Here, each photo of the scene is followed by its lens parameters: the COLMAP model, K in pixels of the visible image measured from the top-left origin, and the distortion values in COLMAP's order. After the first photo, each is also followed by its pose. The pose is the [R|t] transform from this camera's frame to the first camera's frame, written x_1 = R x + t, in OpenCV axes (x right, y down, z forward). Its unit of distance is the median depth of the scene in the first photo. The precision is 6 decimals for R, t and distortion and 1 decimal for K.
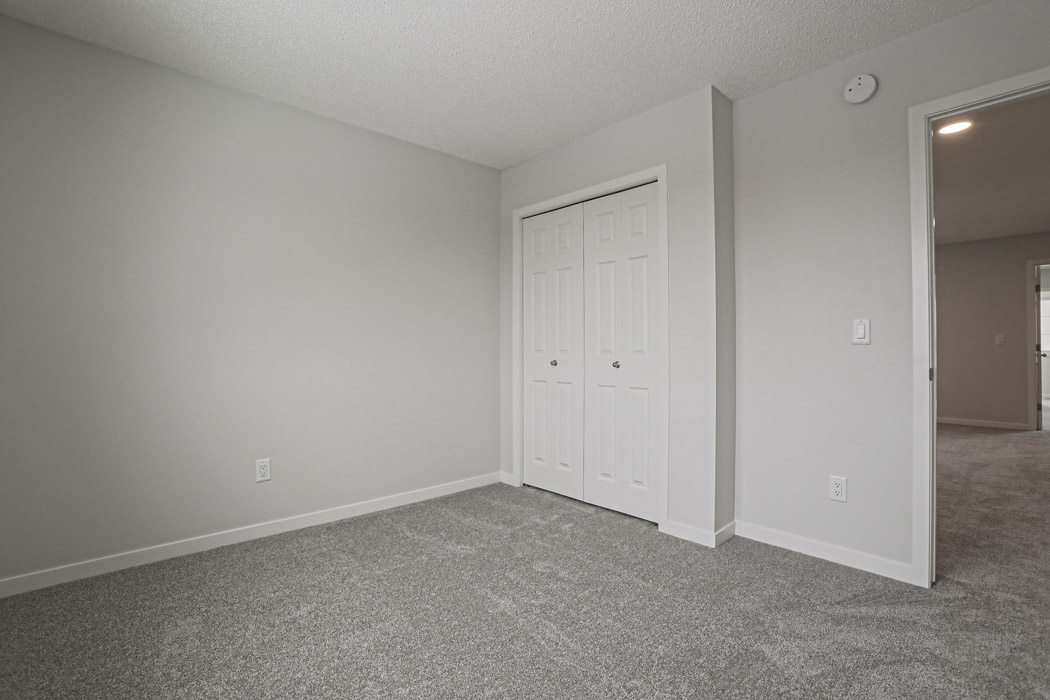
lens RADIAL K [[477.2, 0, 518.2], [0, 477.2, 345.2], [0, 0, 1]] dist [-0.074844, 0.029021]
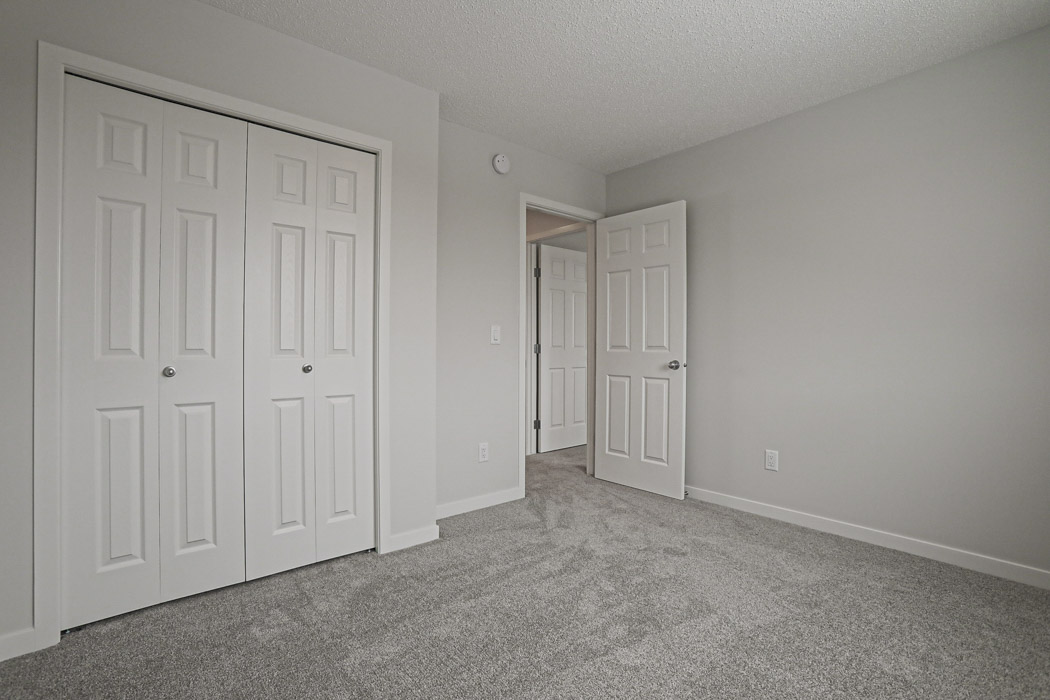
lens RADIAL K [[477.2, 0, 518.2], [0, 477.2, 345.2], [0, 0, 1]] dist [-0.074844, 0.029021]
pose [[0.039579, 0.012313, 0.999141, -0.648360], [-0.002520, 0.999922, -0.012223, 0.017505], [-0.999213, -0.002034, 0.039607, 0.811075]]
